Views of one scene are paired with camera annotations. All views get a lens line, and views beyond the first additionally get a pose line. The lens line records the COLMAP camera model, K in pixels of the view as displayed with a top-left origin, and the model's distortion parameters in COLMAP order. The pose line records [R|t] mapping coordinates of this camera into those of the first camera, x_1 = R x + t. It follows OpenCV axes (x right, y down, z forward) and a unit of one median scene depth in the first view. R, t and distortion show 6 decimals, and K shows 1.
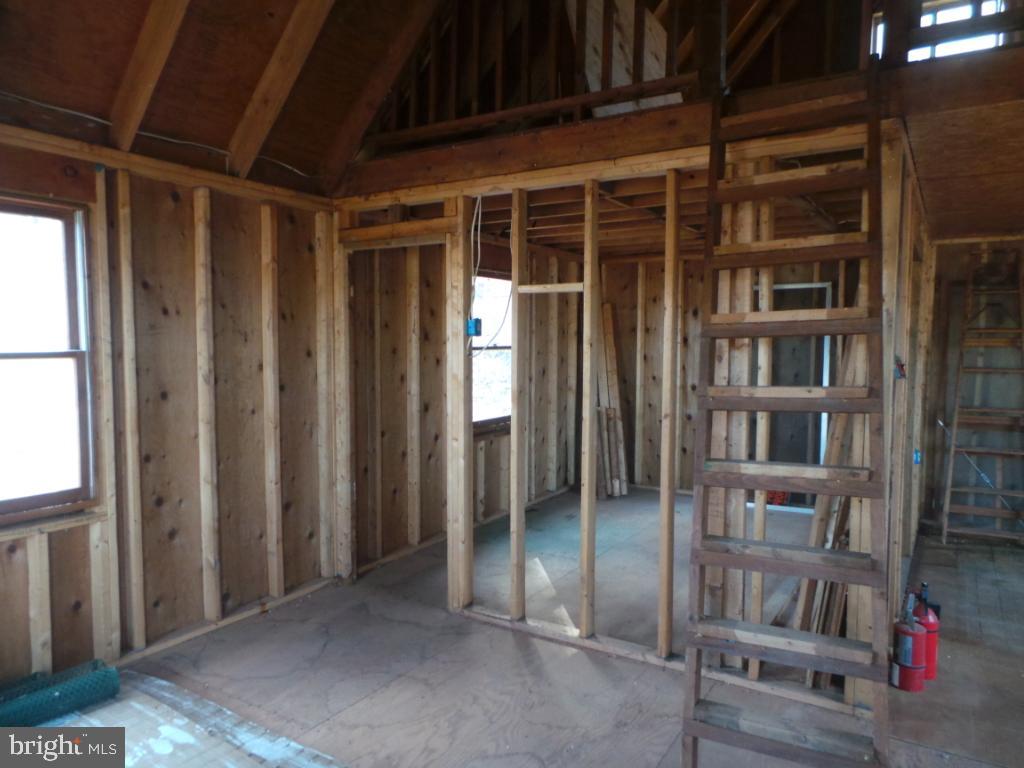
lens RADIAL K [[703.1, 0, 514.2], [0, 703.1, 386.3], [0, 0, 1]] dist [-0.007726, 0.015669]
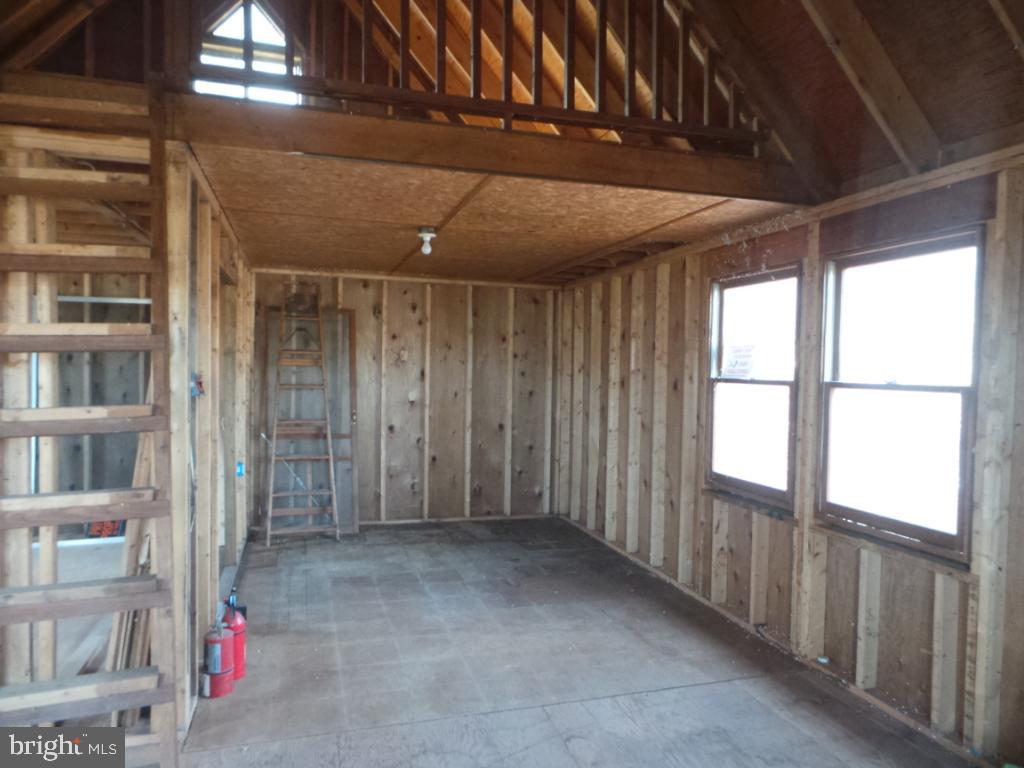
lens RADIAL K [[703.1, 0, 513.3], [0, 703.1, 386.0], [0, 0, 1]] dist [-0.007726, 0.015669]
pose [[0.656633, -0.015153, 0.754058, 0.057999], [0.036540, 0.999263, -0.011738, 0.003021], [-0.753324, 0.035261, 0.656703, -0.018654]]
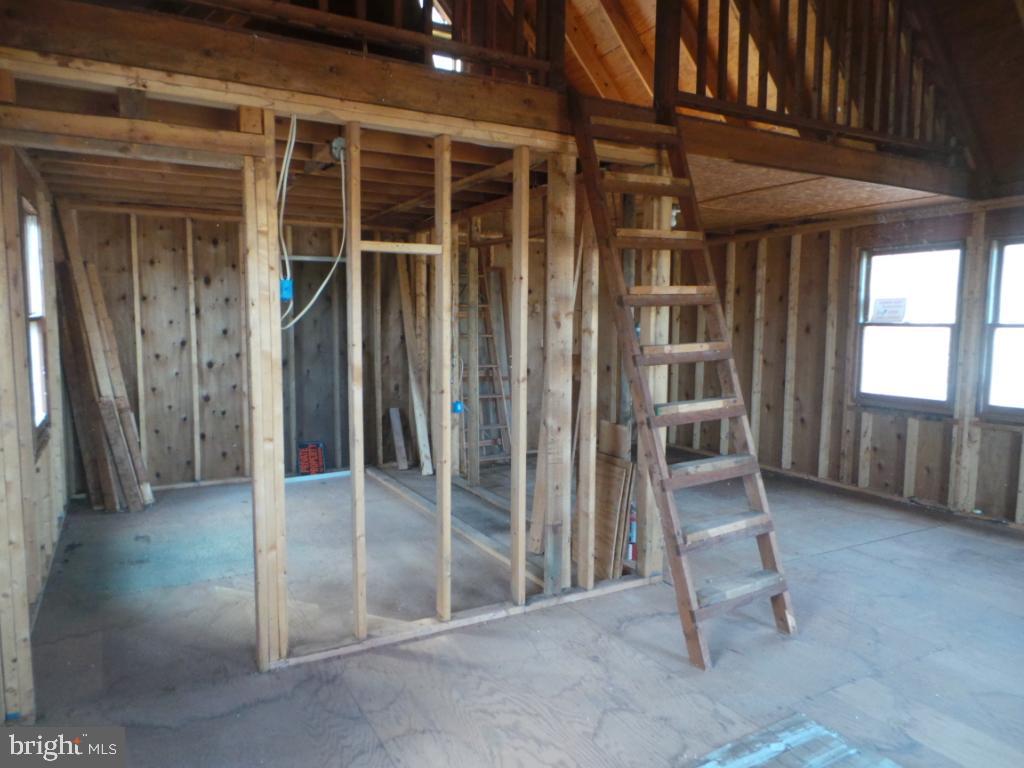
lens RADIAL K [[703.1, 0, 511.7], [0, 703.1, 388.8], [0, 0, 1]] dist [-0.007726, 0.015669]
pose [[0.487124, -0.086643, 0.869024, -0.611746], [0.053672, 0.996156, 0.069232, -0.016335], [-0.871682, 0.012918, 0.489901, 0.419535]]
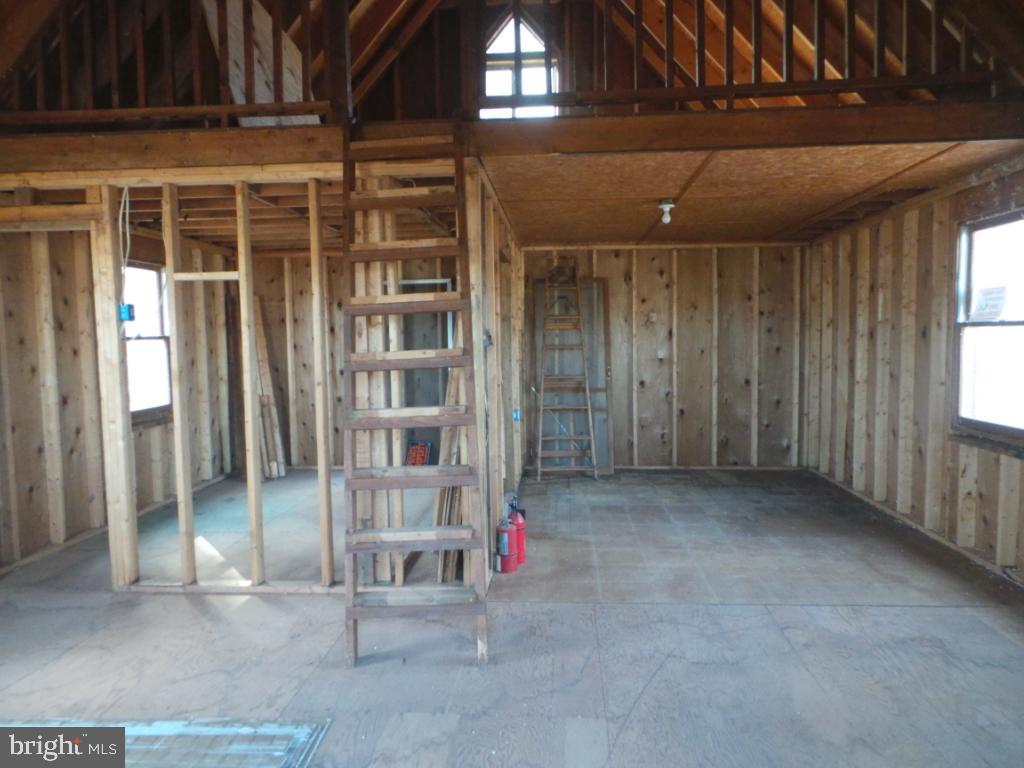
lens RADIAL K [[703.1, 0, 512.3], [0, 703.1, 385.3], [0, 0, 1]] dist [-0.007726, 0.015669]
pose [[0.882813, -0.050921, 0.466957, -0.044652], [0.050864, 0.998624, 0.012737, 0.039509], [-0.466963, 0.012507, 0.884188, -0.183617]]
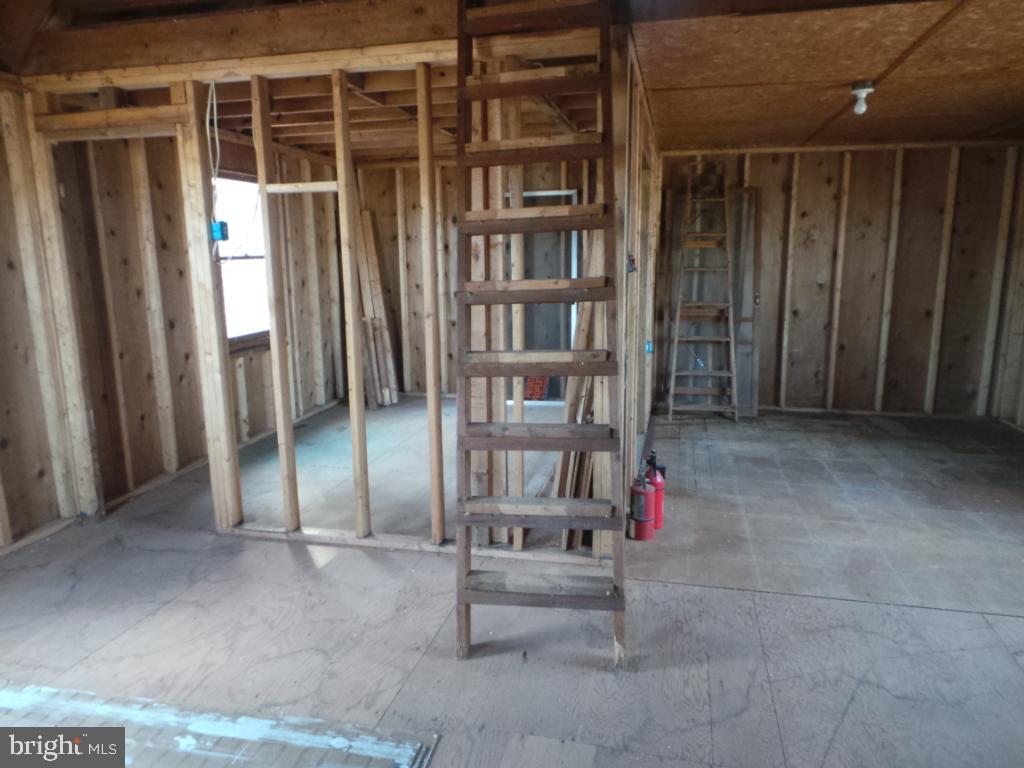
lens RADIAL K [[703.1, 0, 512.2], [0, 703.1, 387.8], [0, 0, 1]] dist [-0.007726, 0.015669]
pose [[0.946828, -0.074936, 0.312890, 0.003252], [0.036563, 0.991259, 0.126760, 0.017344], [-0.319654, -0.108580, 0.941292, -0.011376]]
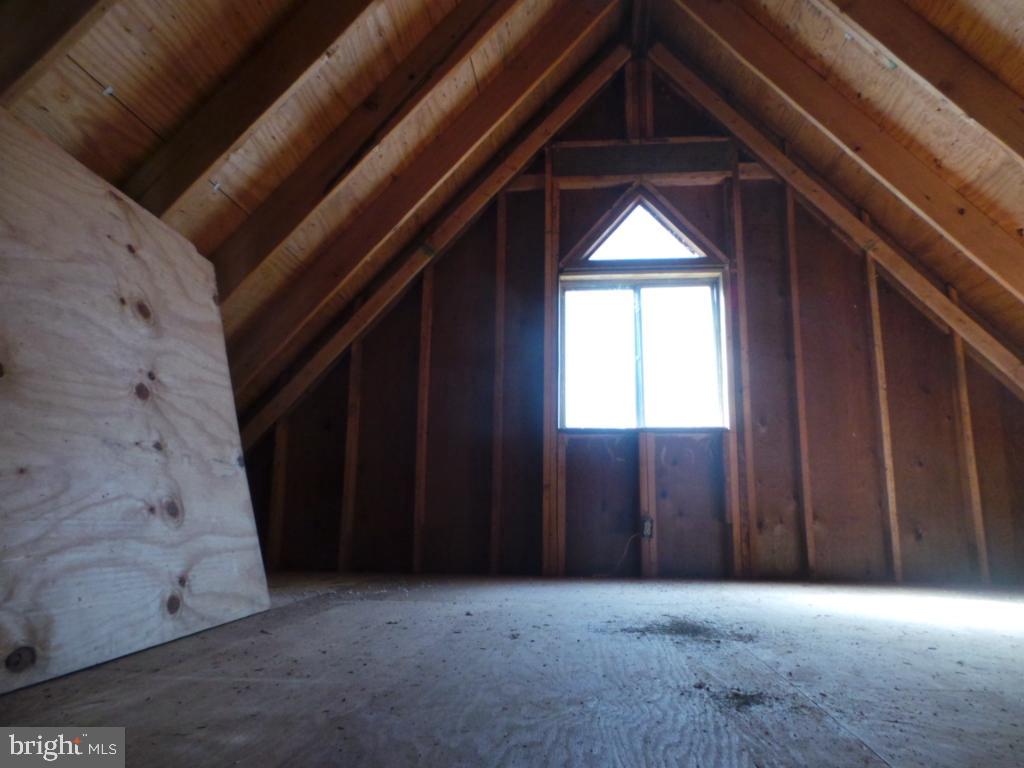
lens RADIAL K [[703.1, 0, 504.8], [0, 703.1, 387.0], [0, 0, 1]] dist [-0.007726, 0.015669]
pose [[0.902292, 0.086623, 0.422334, 0.282573], [0.015941, 0.972234, -0.233468, -0.408415], [-0.430831, 0.217389, 0.875858, 0.690459]]
